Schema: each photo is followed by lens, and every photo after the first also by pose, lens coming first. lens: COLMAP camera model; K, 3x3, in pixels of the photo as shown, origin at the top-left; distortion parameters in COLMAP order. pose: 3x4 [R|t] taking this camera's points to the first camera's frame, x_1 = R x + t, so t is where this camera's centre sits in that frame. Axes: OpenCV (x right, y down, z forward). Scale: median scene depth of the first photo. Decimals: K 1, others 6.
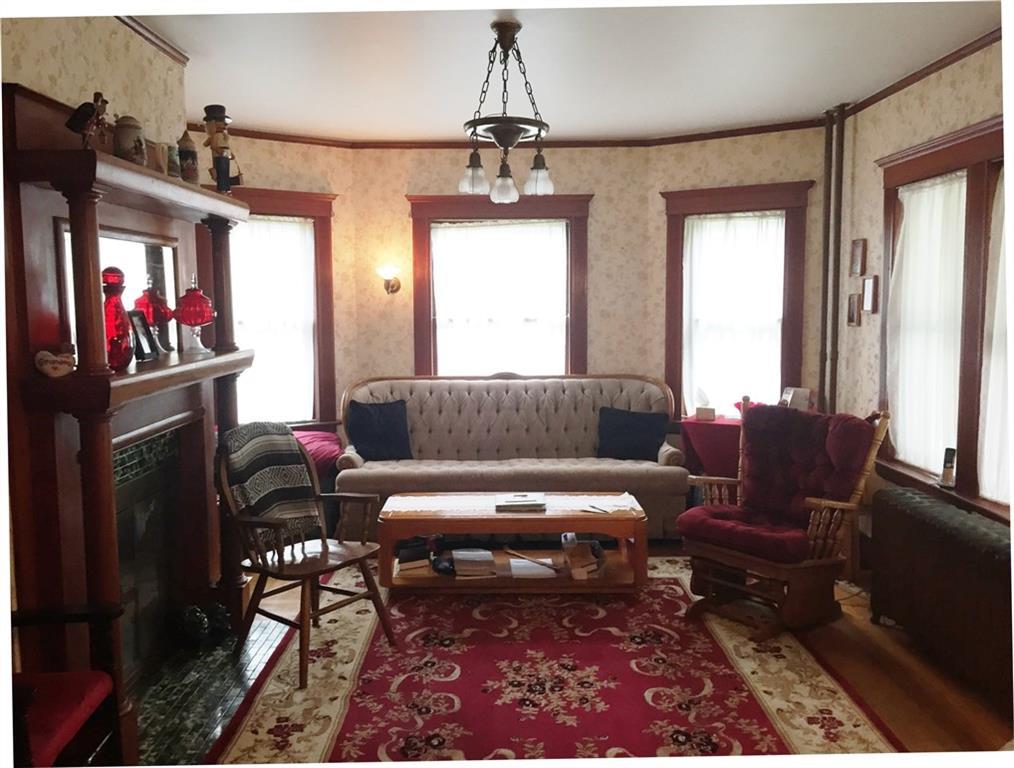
lens RADIAL K [[871.2, 0, 505.7], [0, 871.2, 383.4], [0, 0, 1]] dist [0.082495, 0.002336]
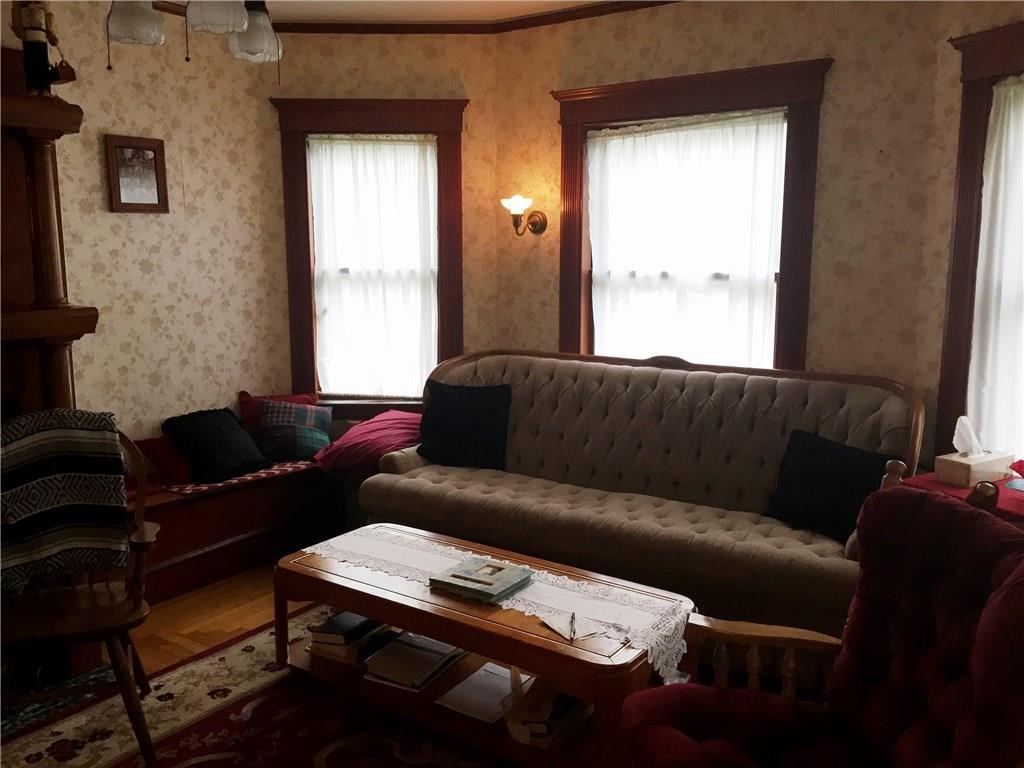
lens RADIAL K [[887.4, 0, 512.2], [0, 887.4, 384.7], [0, 0, 1]] dist [0.049259, -0.012163]
pose [[0.816564, 0.096802, -0.569080, 0.283458], [-0.062080, 0.994848, 0.080148, -0.037717], [0.573906, -0.030117, 0.818367, 0.390201]]
